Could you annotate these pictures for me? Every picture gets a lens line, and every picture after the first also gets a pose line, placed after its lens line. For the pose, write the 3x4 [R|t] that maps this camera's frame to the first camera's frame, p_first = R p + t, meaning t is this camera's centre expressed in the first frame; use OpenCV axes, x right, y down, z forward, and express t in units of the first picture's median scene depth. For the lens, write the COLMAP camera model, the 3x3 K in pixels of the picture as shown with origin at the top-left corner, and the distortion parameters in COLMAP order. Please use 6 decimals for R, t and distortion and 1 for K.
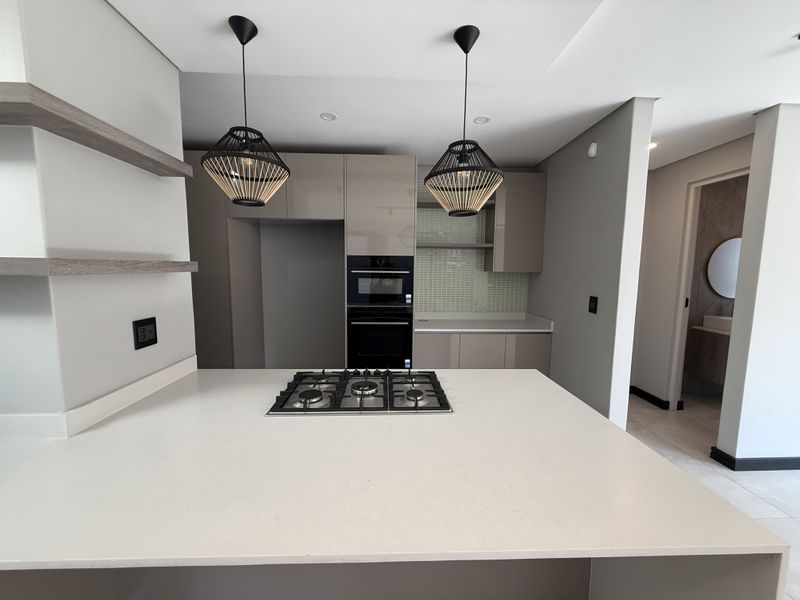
lens RADIAL K [[317.2, 0, 400.1], [0, 317.2, 298.8], [0, 0, 1]] dist [0.001055, -0.000002]
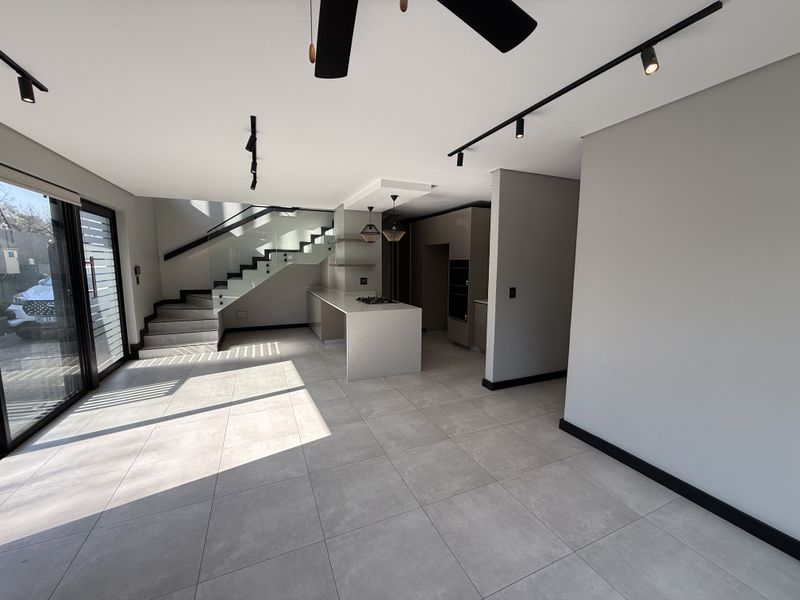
lens RADIAL K [[324.7, 0, 386.5], [0, 324.7, 302.6], [0, 0, 1]] dist [0.002648, 0.000205]
pose [[0.317127, 0.106526, -0.942382, 1.703791], [-0.097300, 0.992083, 0.079401, 0.008320], [0.943379, 0.066514, 0.324981, -0.054441]]
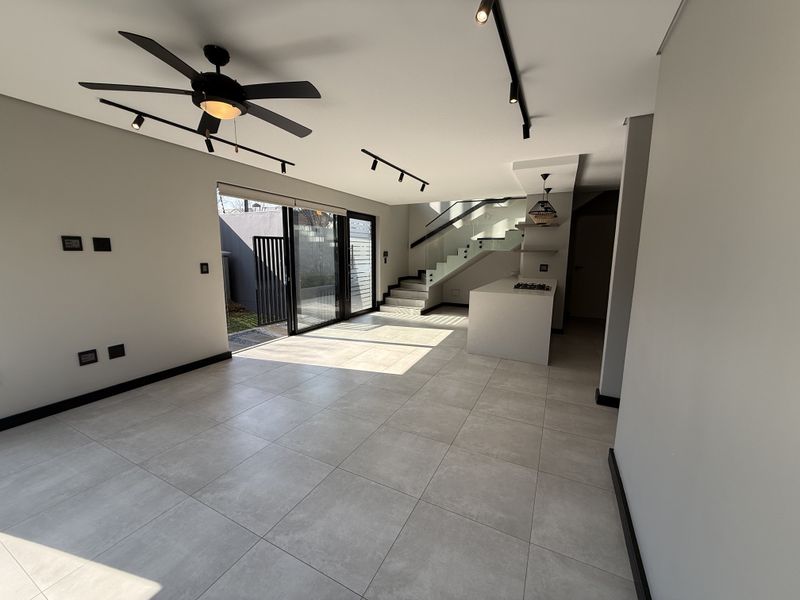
lens RADIAL K [[322.4, 0, 402.0], [0, 322.4, 306.7], [0, 0, 1]] dist [0.039834, 0.000073]
pose [[-0.533024, 0.126608, -0.836574, 1.847624], [-0.100330, 0.972307, 0.211076, -0.053663], [0.840131, 0.196442, -0.505560, 0.829614]]
